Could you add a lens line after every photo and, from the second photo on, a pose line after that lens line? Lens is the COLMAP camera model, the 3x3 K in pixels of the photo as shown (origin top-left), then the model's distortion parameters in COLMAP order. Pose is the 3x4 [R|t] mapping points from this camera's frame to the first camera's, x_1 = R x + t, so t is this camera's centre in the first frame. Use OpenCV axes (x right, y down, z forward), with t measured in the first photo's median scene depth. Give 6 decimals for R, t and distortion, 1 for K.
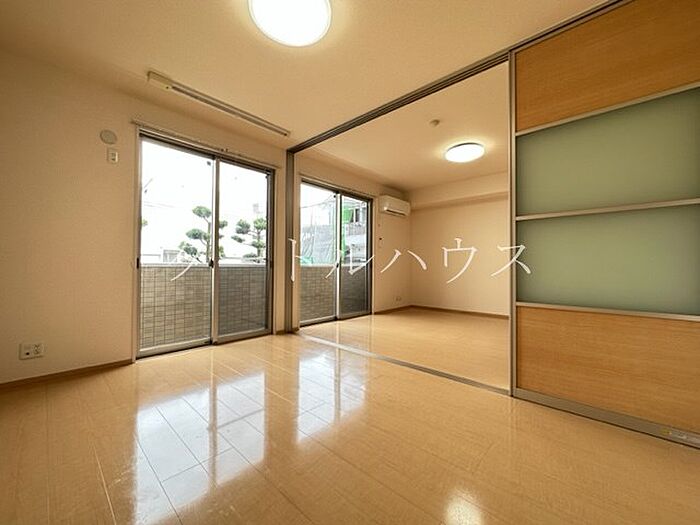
lens RADIAL K [[280.6, 0, 347.7], [0, 280.6, 262.6], [0, 0, 1]] dist [0.002083, 0.000216]
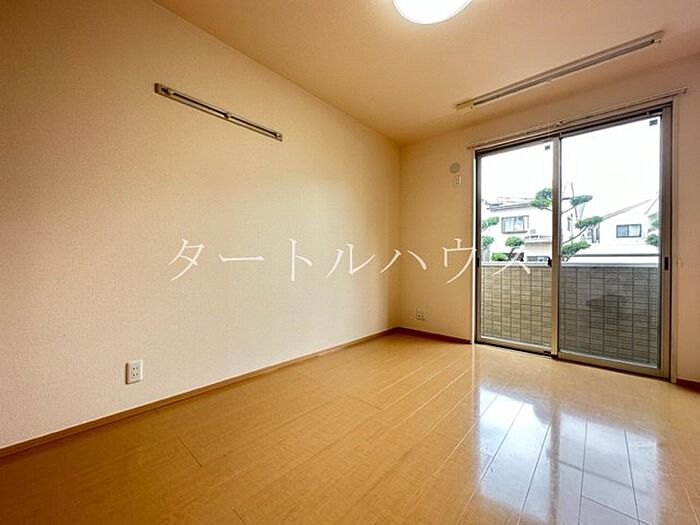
lens RADIAL K [[280.6, 0, 347.7], [0, 280.6, 262.6], [0, 0, 1]] dist [0.002083, 0.000216]
pose [[0.013273, -0.005218, -0.999898, 0.366443], [0.005244, 0.999973, -0.005149, 0.003987], [0.999898, -0.005175, 0.013300, 0.367125]]
